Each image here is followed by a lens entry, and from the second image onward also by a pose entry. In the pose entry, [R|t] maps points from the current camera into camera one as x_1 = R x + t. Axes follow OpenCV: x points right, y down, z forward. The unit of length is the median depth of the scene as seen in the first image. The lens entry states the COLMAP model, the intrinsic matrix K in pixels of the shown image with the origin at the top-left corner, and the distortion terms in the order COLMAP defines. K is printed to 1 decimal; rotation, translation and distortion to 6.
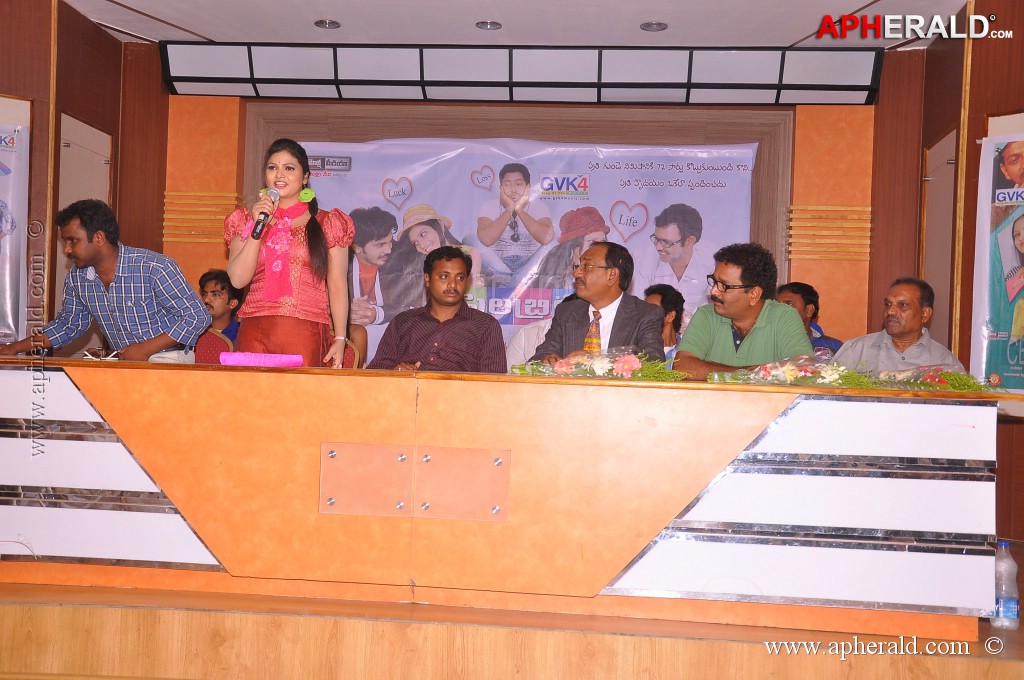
lens RADIAL K [[1100.0, 0, 529.6], [0, 1100.0, 341.5], [0, 0, 1]] dist [0.005051, 0.000000]
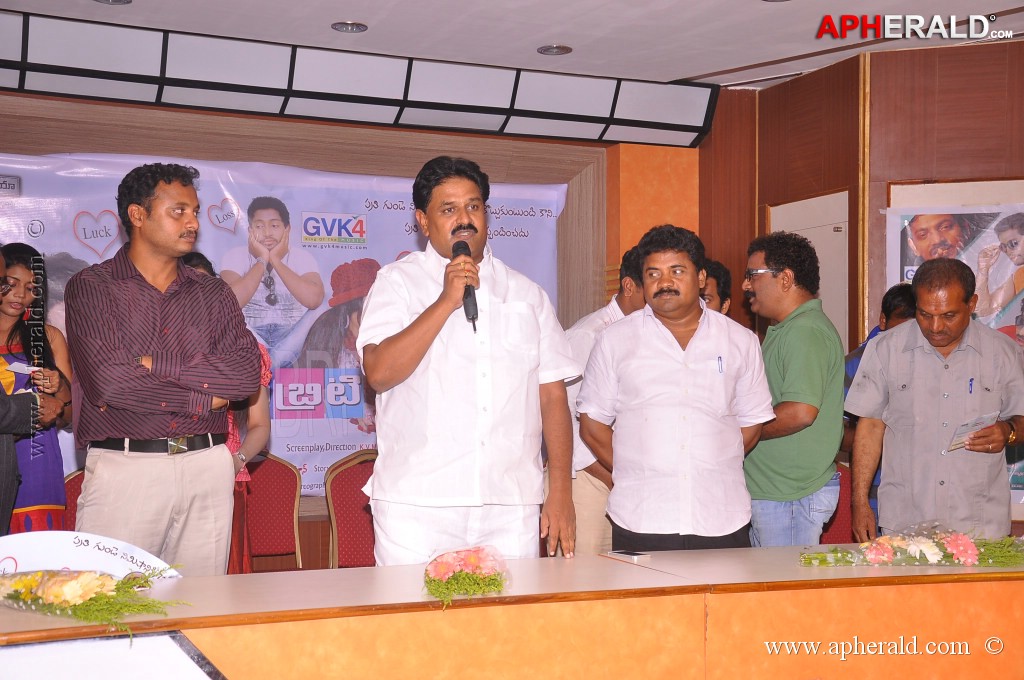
lens RADIAL K [[1373.6, 0, 550.7], [0, 1373.6, 318.8], [0, 0, 1]] dist [0.083908, 0.000000]
pose [[0.879356, -0.004708, 0.476142, -0.285181], [0.017231, 0.999611, -0.021939, -0.058592], [-0.475854, 0.027496, 0.879094, 0.113796]]
